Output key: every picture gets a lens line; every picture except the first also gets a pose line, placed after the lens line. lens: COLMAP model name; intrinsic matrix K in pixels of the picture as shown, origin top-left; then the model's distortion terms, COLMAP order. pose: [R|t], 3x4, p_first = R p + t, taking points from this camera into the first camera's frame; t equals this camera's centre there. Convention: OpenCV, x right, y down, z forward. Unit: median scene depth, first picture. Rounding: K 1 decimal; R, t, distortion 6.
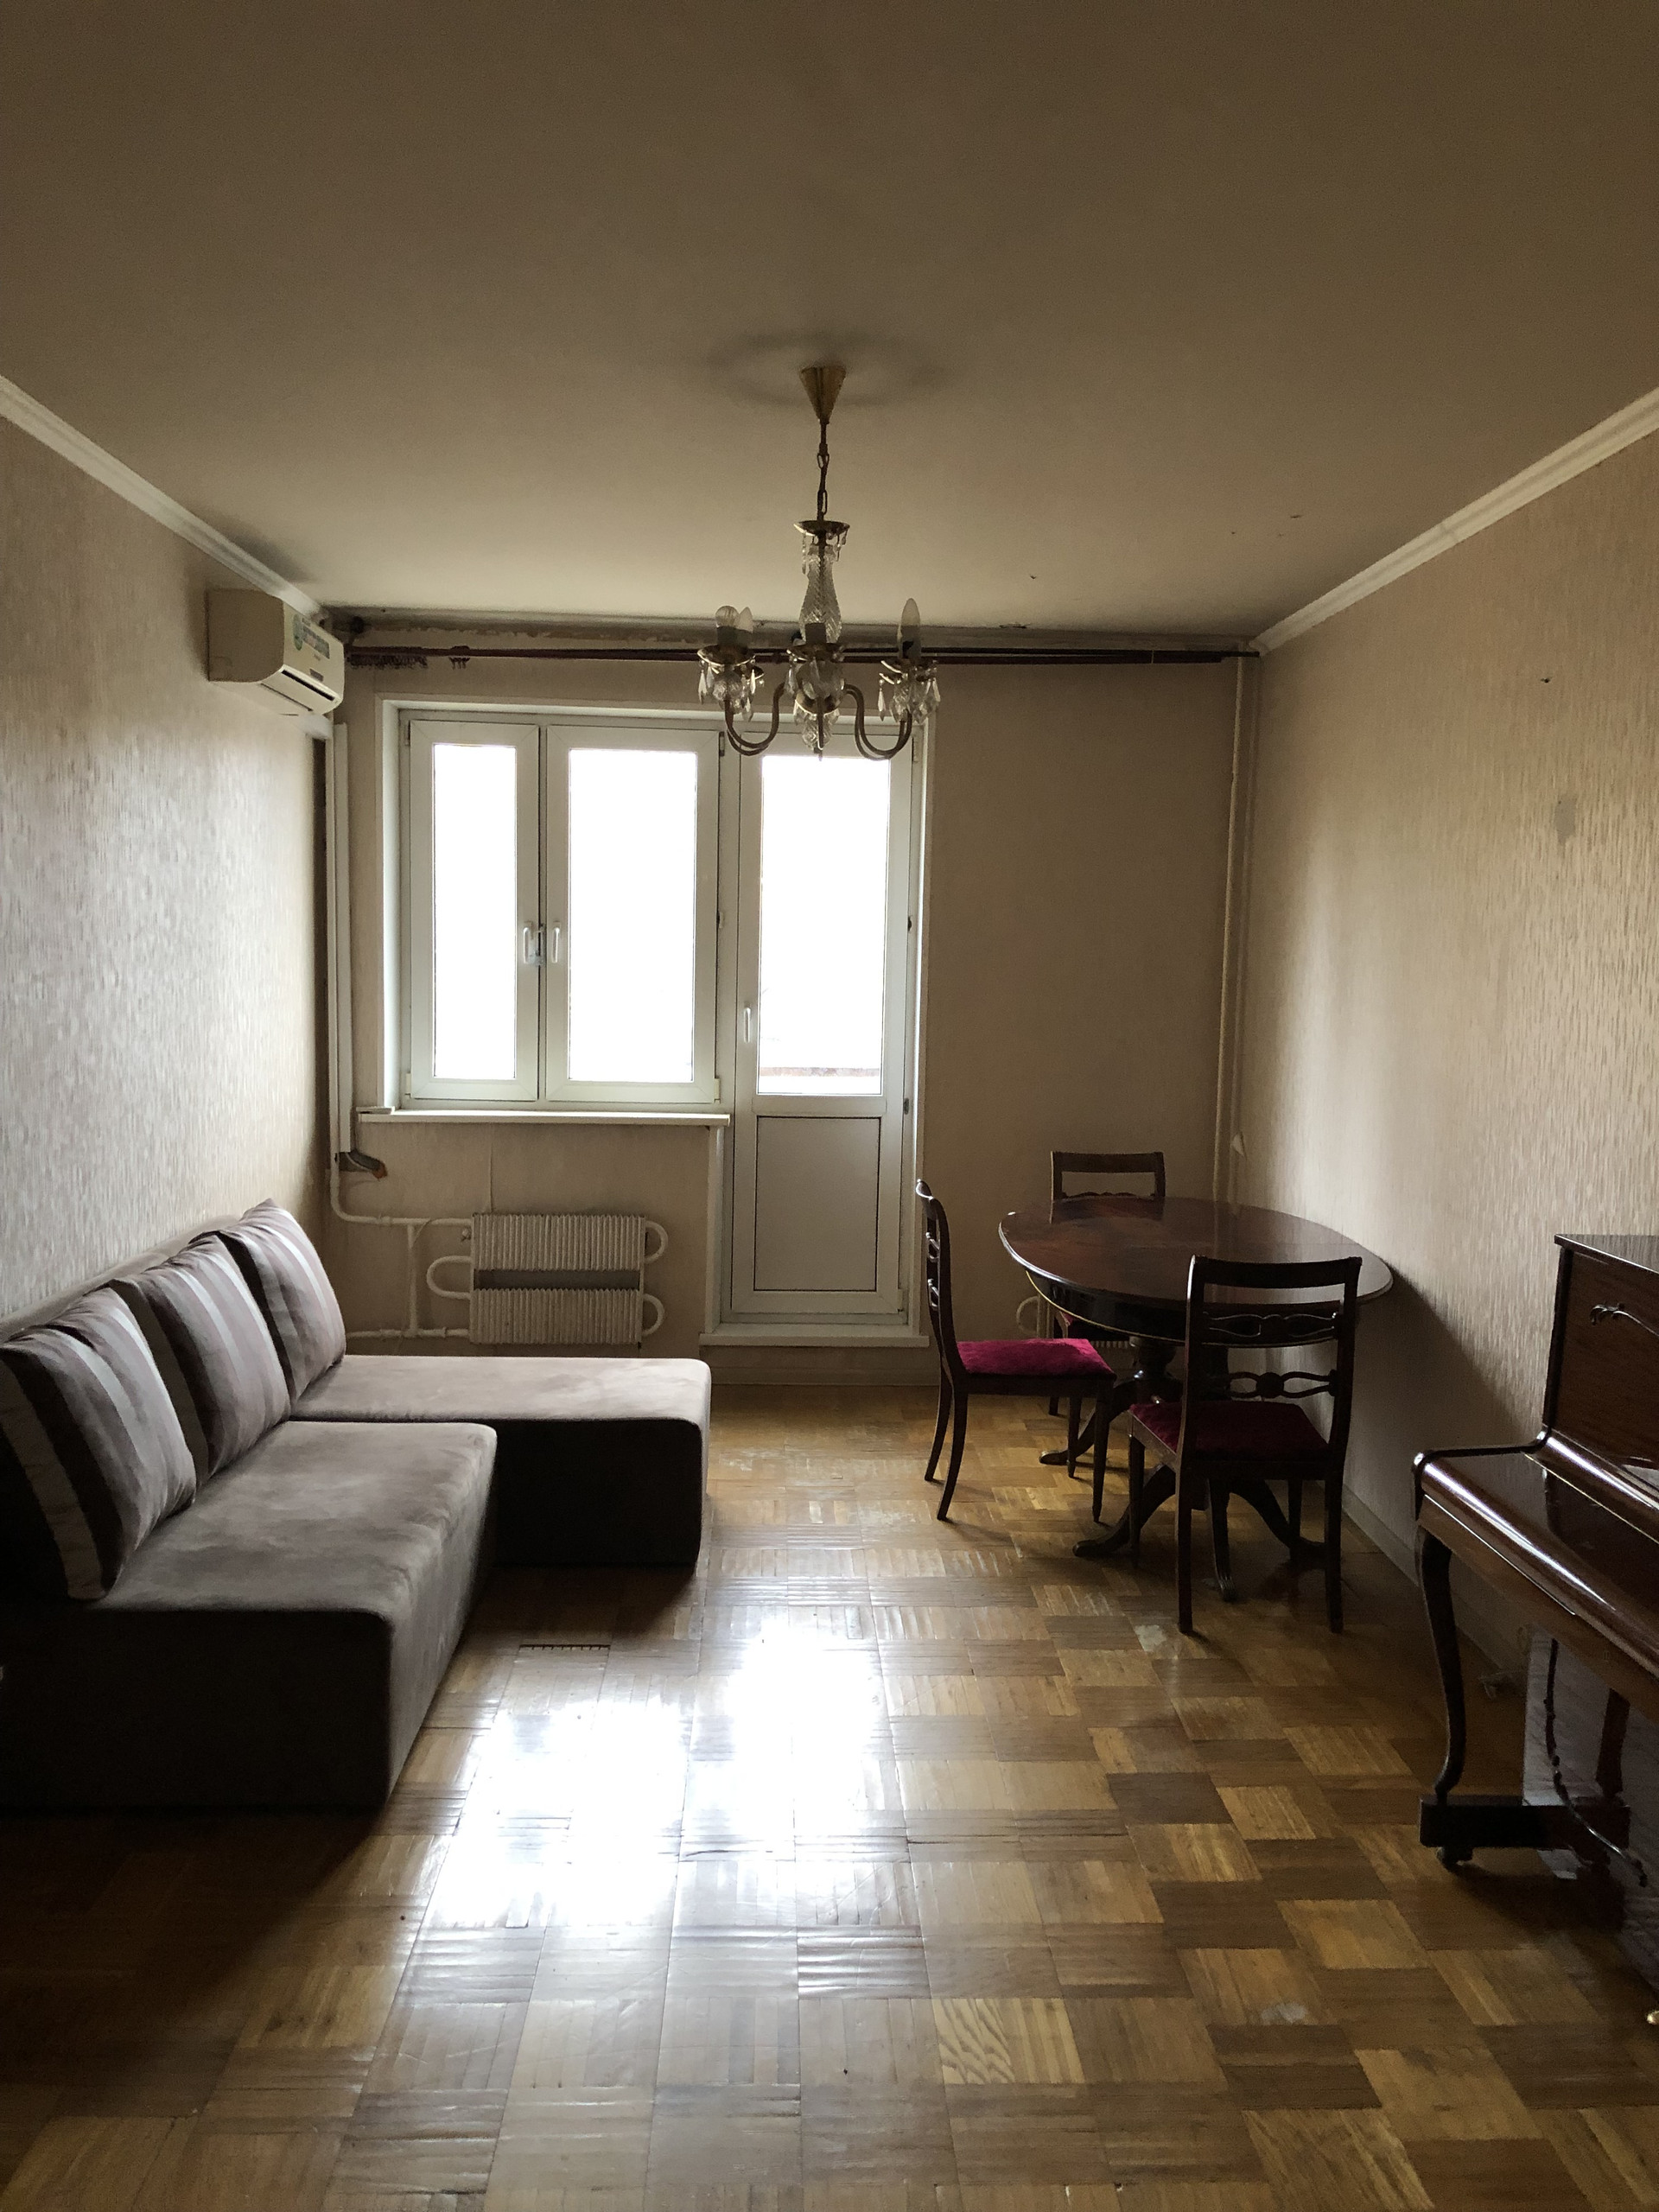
lens RADIAL K [[1811.1, 0, 828.1], [0, 1811.1, 1107.7], [0, 0, 1]] dist [0.015244, -0.015411]
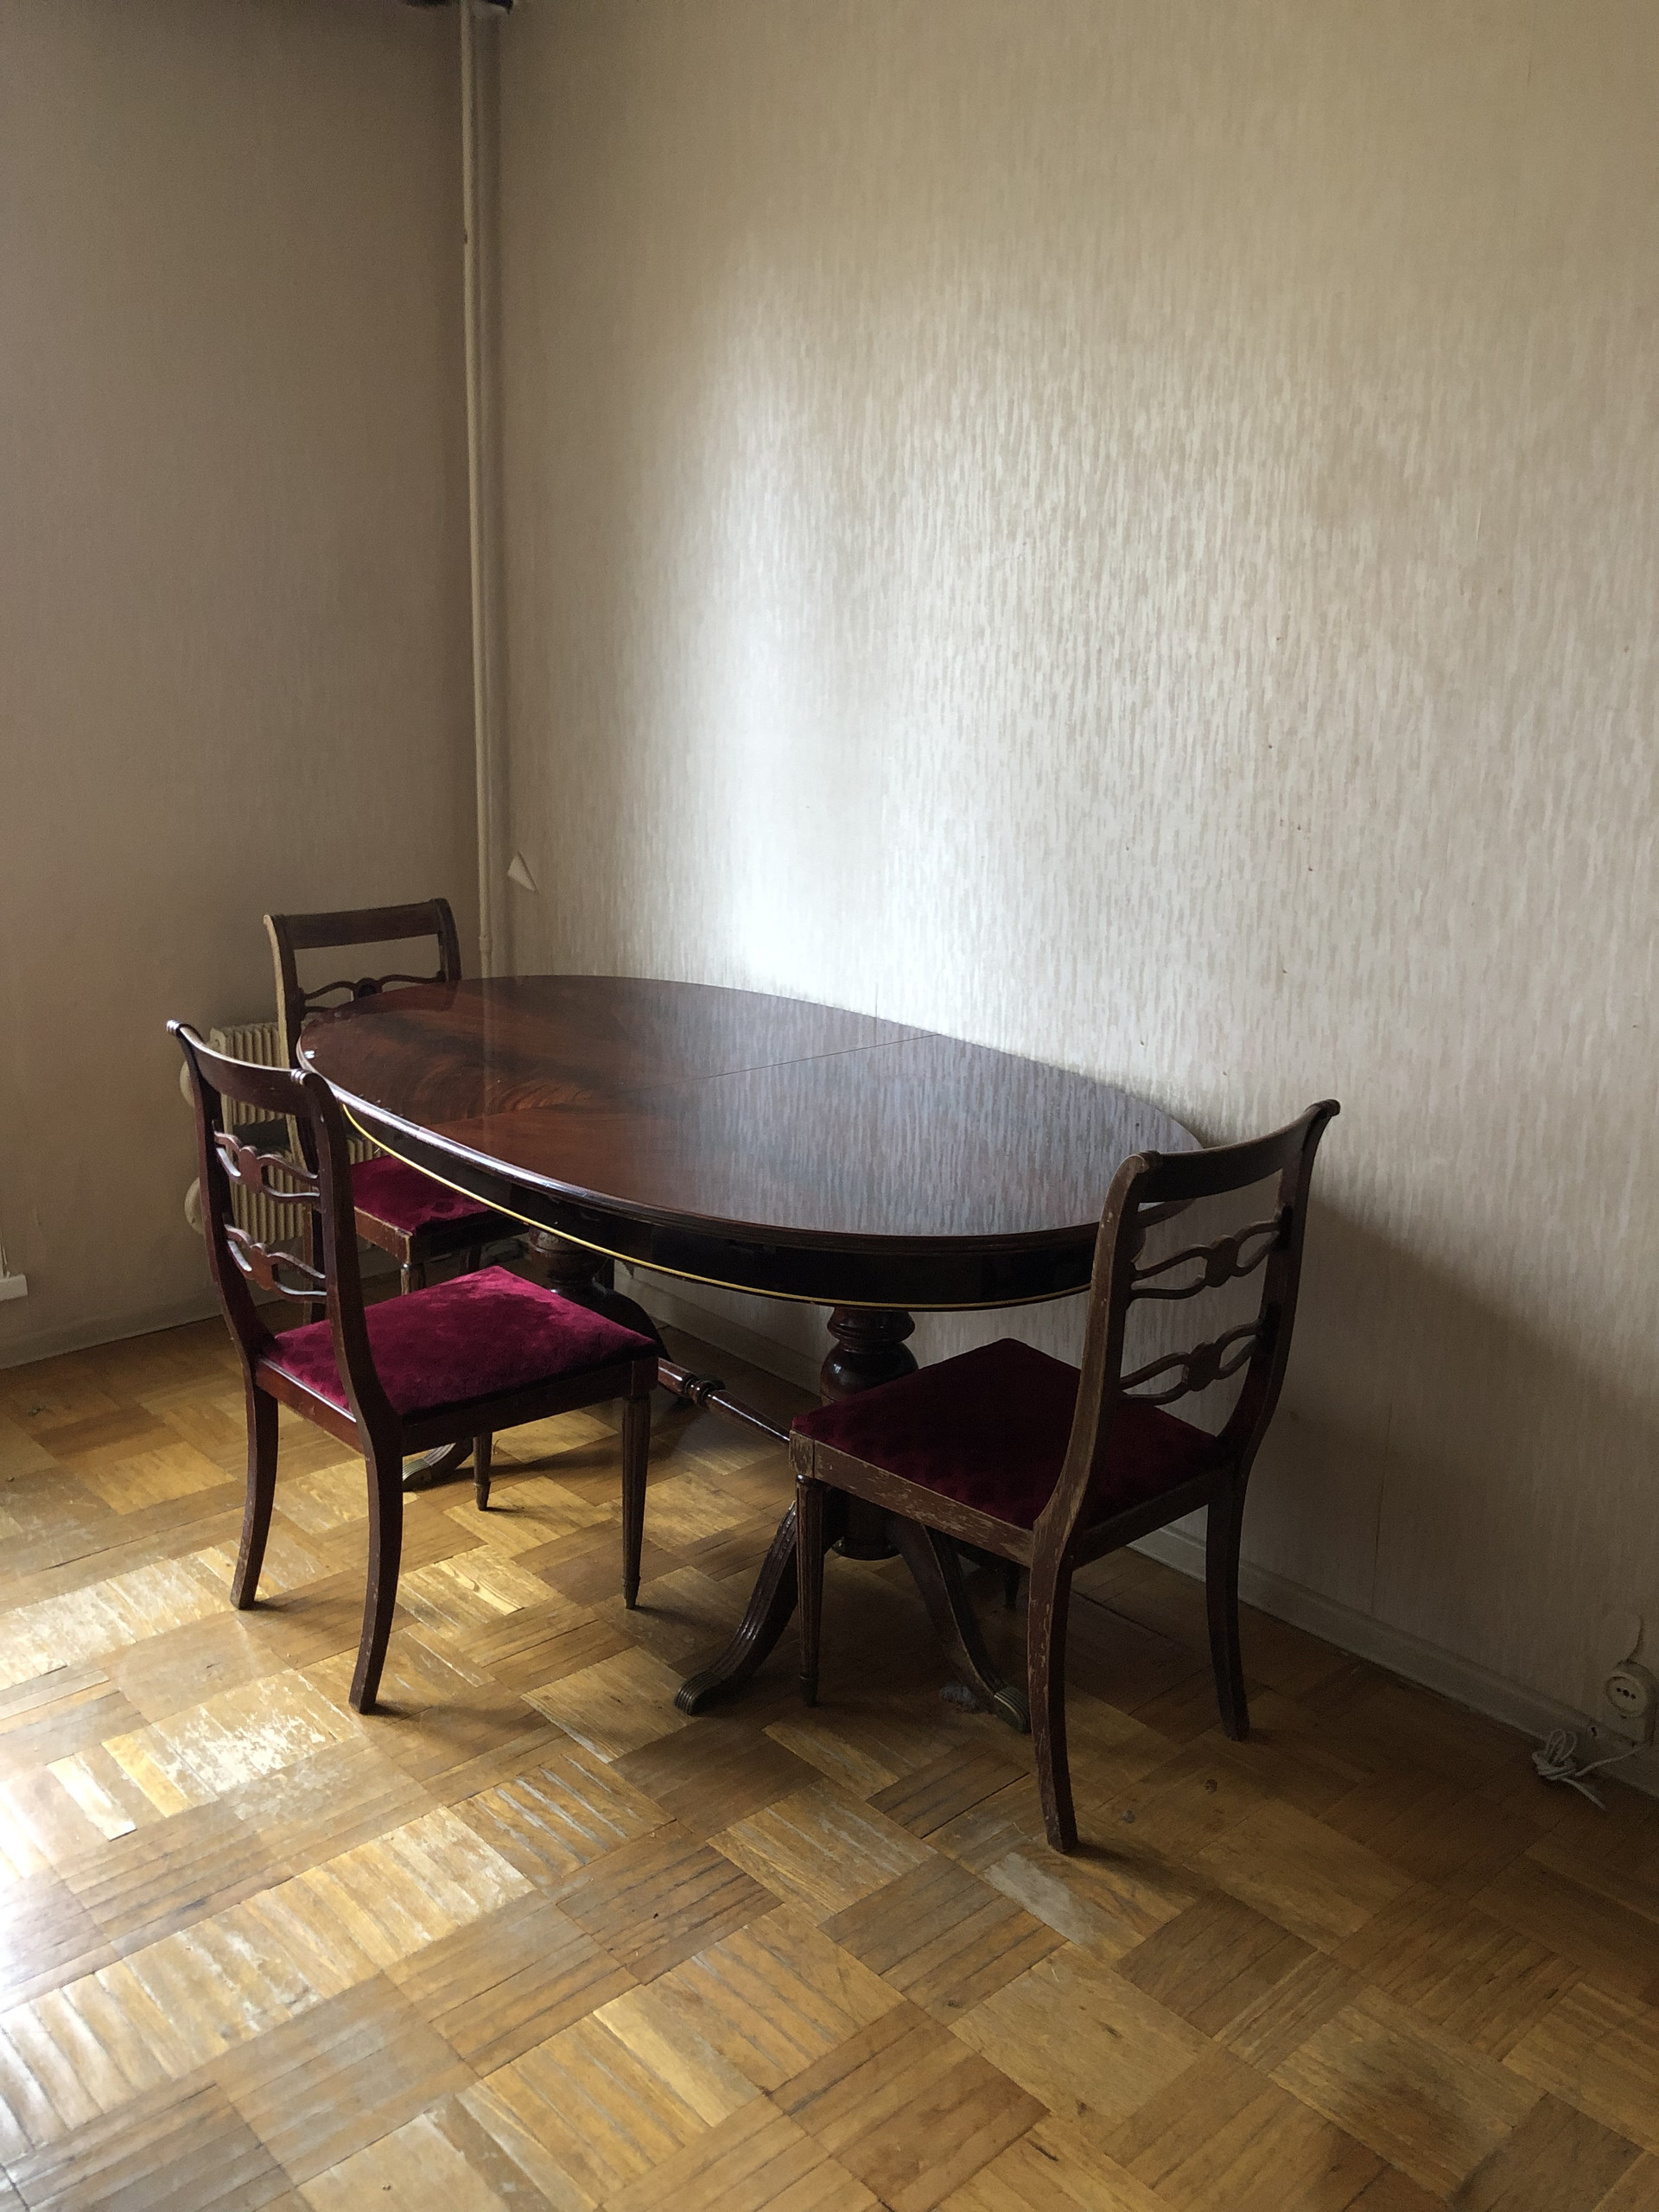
lens RADIAL K [[1811.1, 0, 832.1], [0, 1811.1, 1107.9], [0, 0, 1]] dist [0.015244, -0.015411]
pose [[0.751525, -0.163112, 0.639222, -0.133757], [0.045564, 0.979472, 0.196366, -0.023114], [-0.658130, -0.118448, 0.743529, 0.592070]]
